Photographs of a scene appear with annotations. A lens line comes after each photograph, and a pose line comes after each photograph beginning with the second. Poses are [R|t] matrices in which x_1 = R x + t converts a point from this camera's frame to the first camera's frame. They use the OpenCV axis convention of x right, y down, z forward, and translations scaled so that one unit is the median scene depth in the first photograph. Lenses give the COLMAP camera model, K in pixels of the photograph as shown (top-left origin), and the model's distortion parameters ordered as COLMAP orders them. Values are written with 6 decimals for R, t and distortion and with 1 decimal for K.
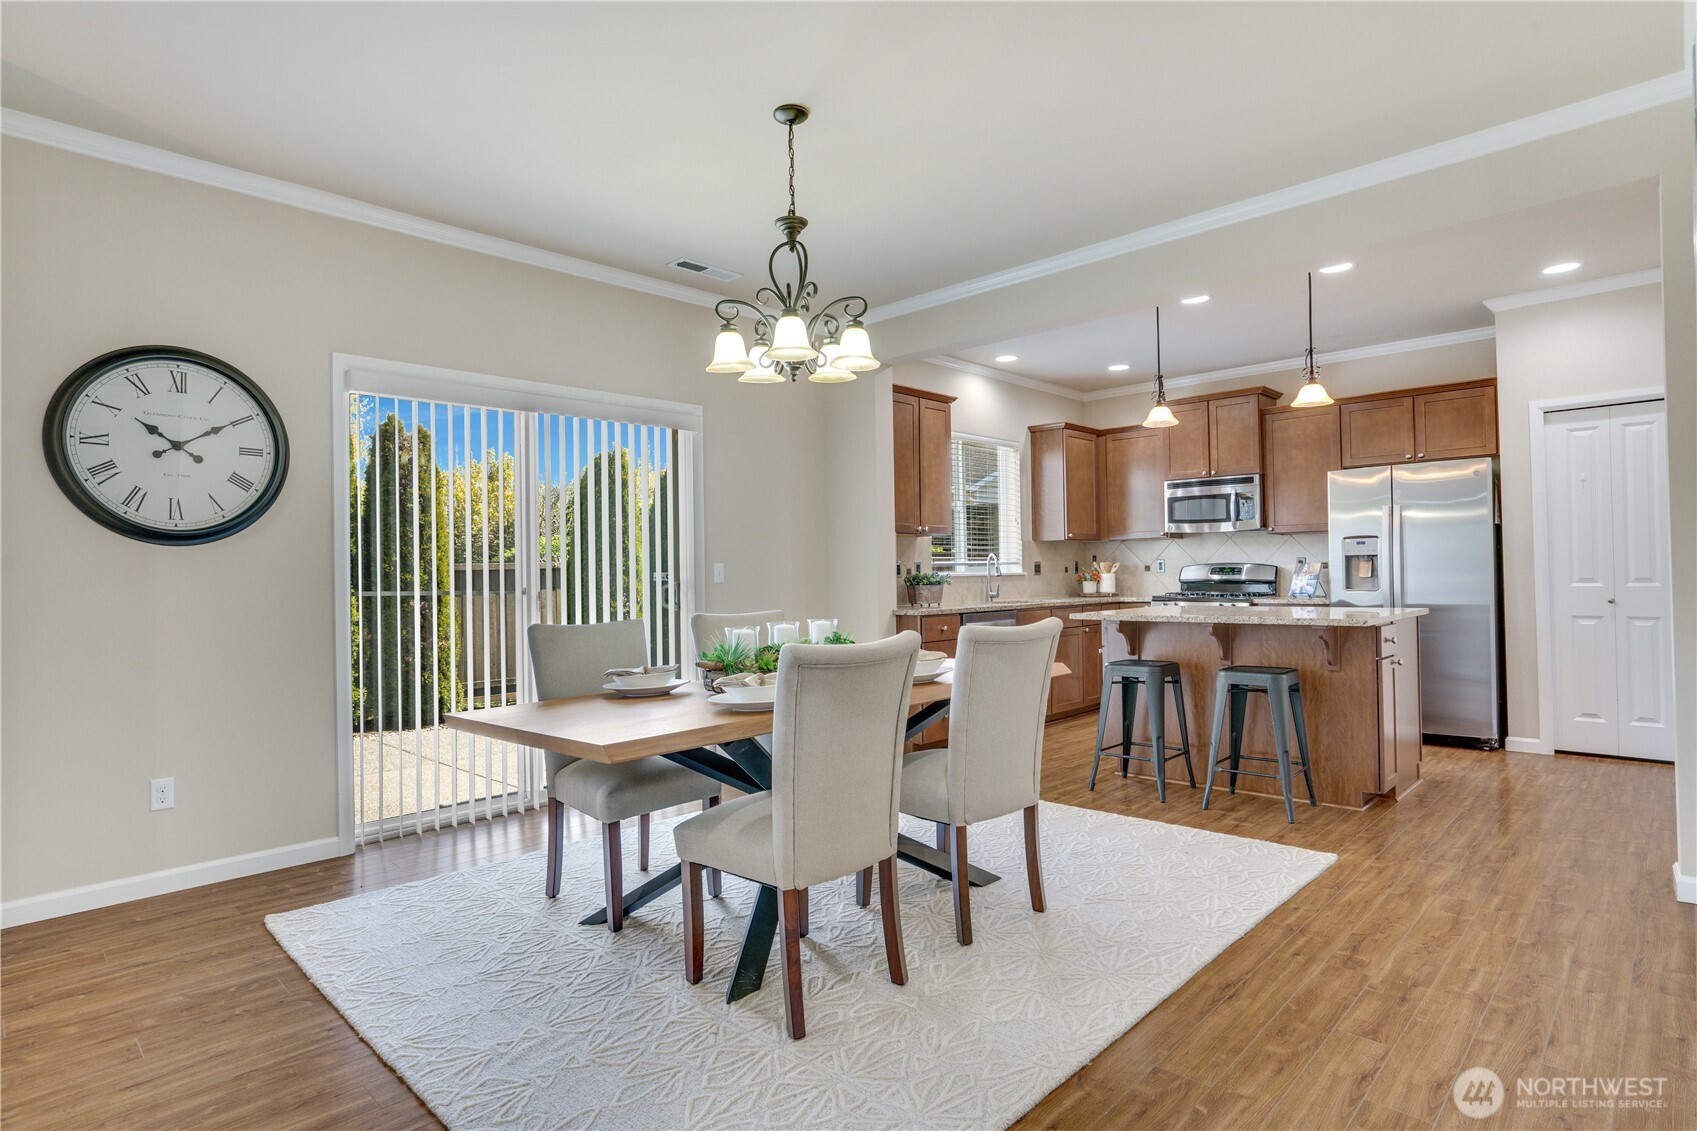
lens RADIAL K [[882.2, 0, 845.9], [0, 882.2, 567.7], [0, 0, 1]] dist [-0.023070, 0.001713]
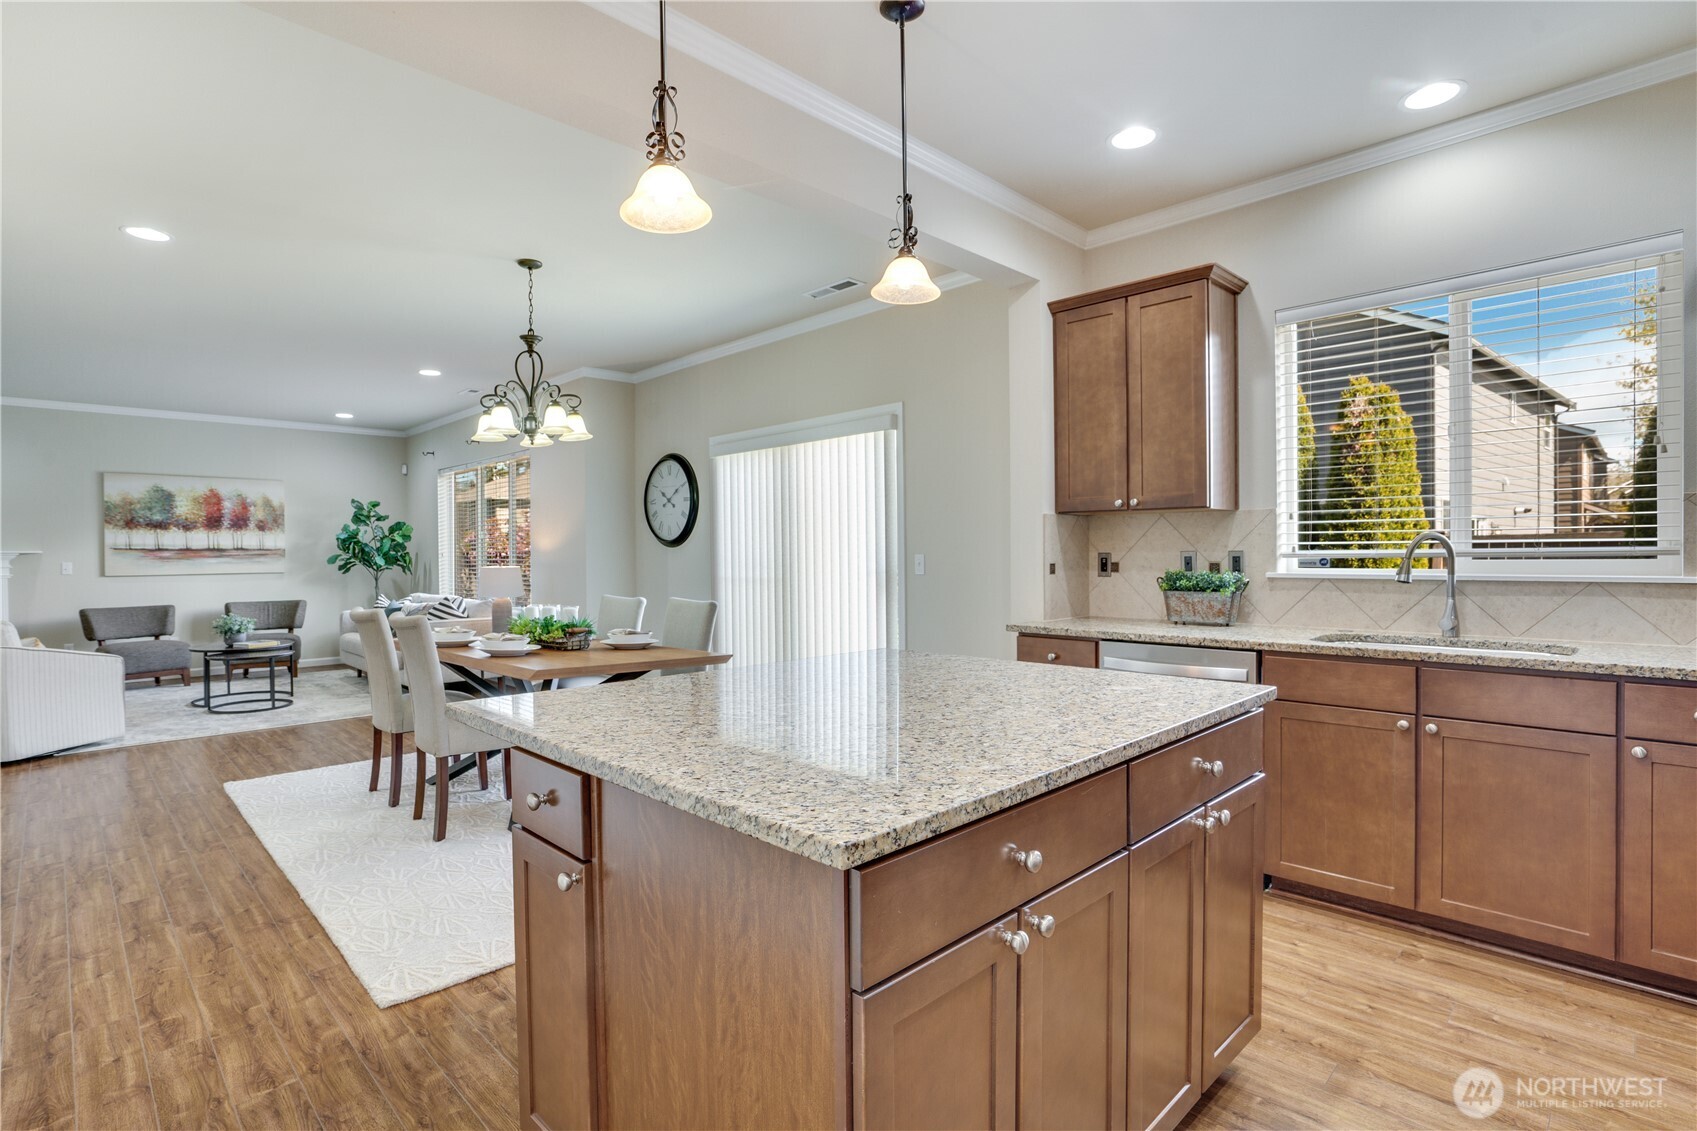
lens RADIAL K [[835.2, 0, 846.0], [0, 835.2, 565.8], [0, 0, 1]] dist [-0.031376, 0.004041]
pose [[-0.028234, 0.031070, -0.999118, 0.700306], [0.014436, 0.999425, 0.030672, -0.019636], [0.999497, -0.013558, -0.028666, 0.817242]]
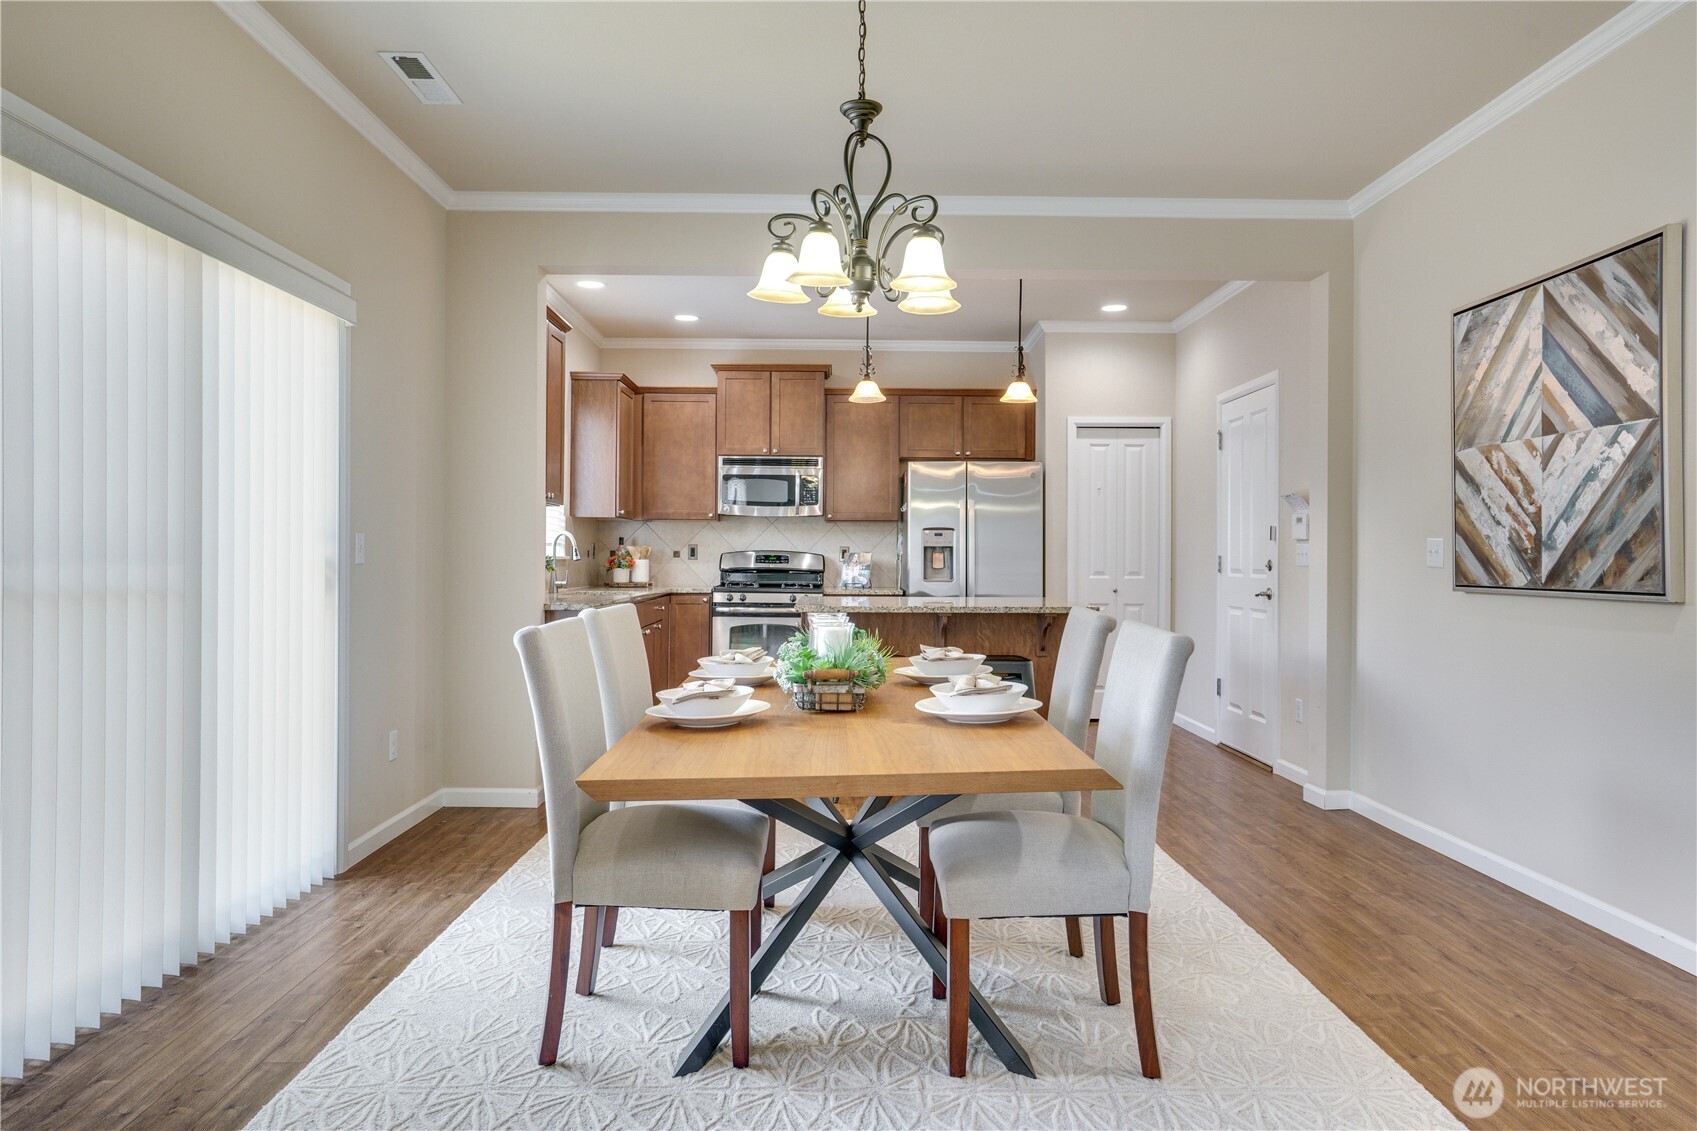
lens RADIAL K [[1098.0, 0, 849.6], [0, 1098.0, 552.2], [0, 0, 1]] dist [-0.008321, 0.003740]
pose [[0.706990, 0.025746, 0.706755, -0.388543], [-0.022319, 0.999652, -0.014090, 0.013074], [-0.706872, -0.005813, 0.707318, 0.164408]]
